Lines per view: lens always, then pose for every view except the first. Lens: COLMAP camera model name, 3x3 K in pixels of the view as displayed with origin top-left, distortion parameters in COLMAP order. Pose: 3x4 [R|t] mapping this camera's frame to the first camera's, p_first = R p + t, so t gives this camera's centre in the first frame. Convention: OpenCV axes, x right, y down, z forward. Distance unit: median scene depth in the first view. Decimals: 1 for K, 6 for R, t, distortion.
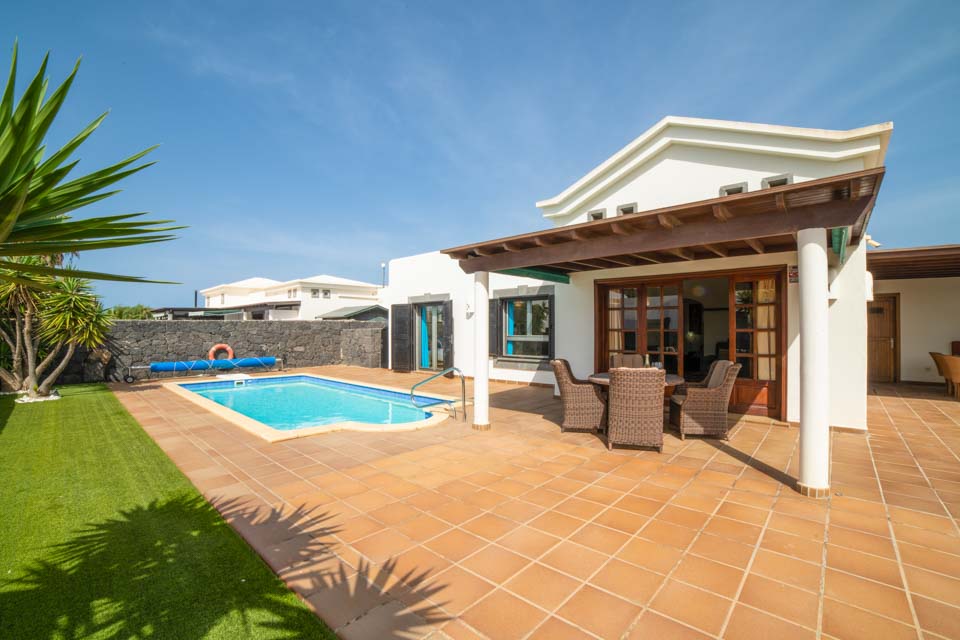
lens RADIAL K [[430.7, 0, 480.3], [0, 430.7, 325.5], [0, 0, 1]] dist [-0.106000, 0.038859]
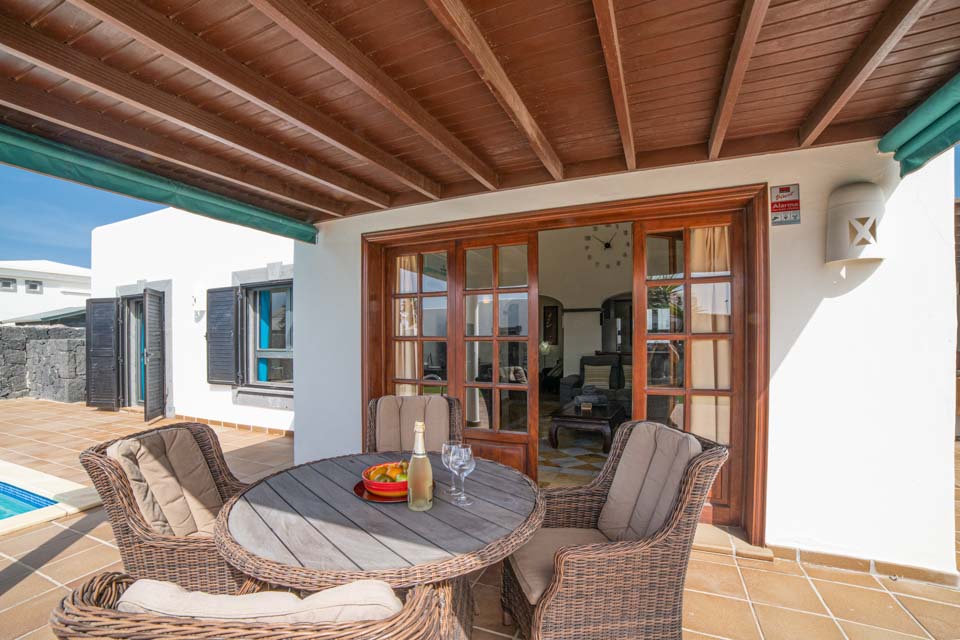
lens RADIAL K [[430.7, 0, 480.3], [0, 430.7, 325.5], [0, 0, 1]] dist [-0.106000, 0.038859]
pose [[0.945042, 0.003380, 0.326932, 0.156870], [0.004237, 0.999736, -0.022583, 0.004719], [-0.326922, 0.022727, 0.944778, 0.336091]]
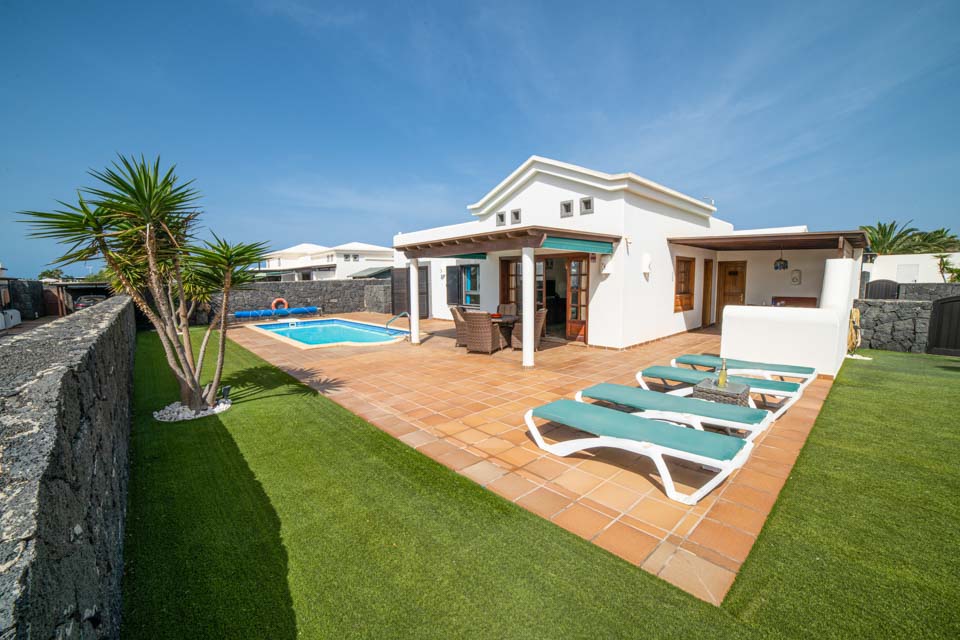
lens RADIAL K [[397.4, 0, 477.3], [0, 397.4, 319.5], [0, 0, 1]] dist [-0.105381, 0.037677]
pose [[0.995967, -0.001114, -0.089718, 0.210615], [0.010960, 0.993945, 0.109327, -0.025184], [0.089053, -0.109869, 0.989949, -0.324725]]
